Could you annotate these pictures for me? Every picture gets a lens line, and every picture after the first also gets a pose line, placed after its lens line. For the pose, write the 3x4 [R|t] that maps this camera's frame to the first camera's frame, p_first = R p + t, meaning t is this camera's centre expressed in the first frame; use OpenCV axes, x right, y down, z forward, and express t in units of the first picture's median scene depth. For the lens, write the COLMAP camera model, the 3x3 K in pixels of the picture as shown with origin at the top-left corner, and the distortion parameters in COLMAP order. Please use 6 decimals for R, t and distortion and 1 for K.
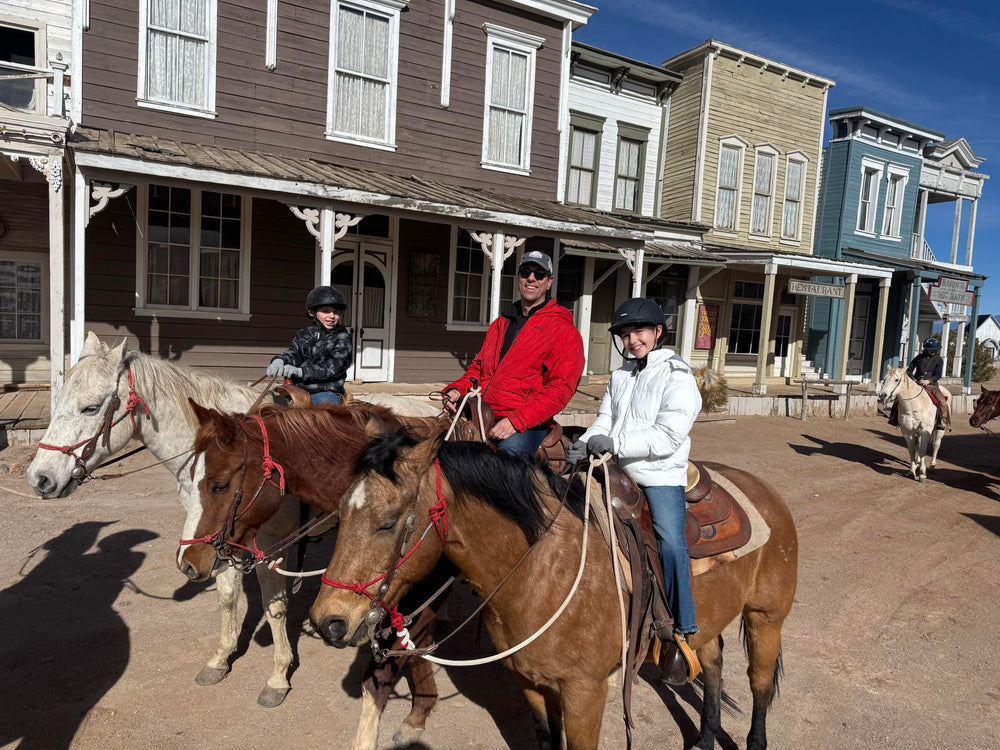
lens RADIAL K [[696.8, 0, 500.0], [0, 696.8, 375.0], [0, 0, 1]] dist [-0.006775, -0.001327]
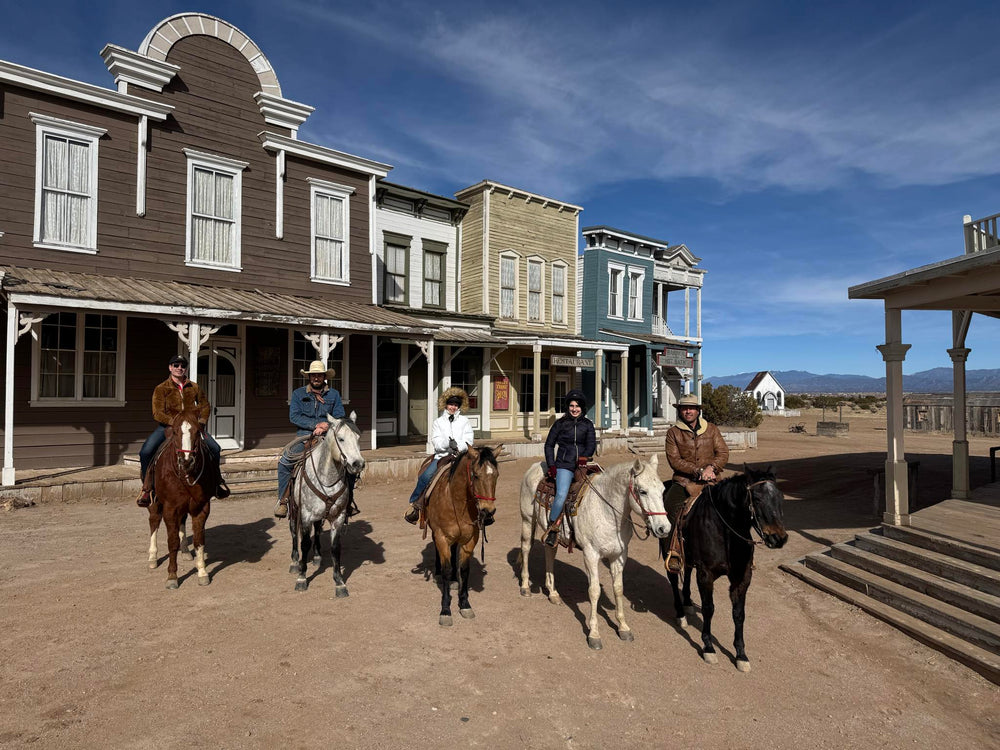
lens RADIAL K [[664.2, 0, 500.0], [0, 664.2, 375.0], [0, 0, 1]] dist [0.074075, -0.122555]
pose [[0.973057, -0.045343, 0.226062, 0.020483], [0.069352, 0.992626, -0.099420, 0.021181], [-0.219887, 0.112419, 0.969026, -0.213733]]
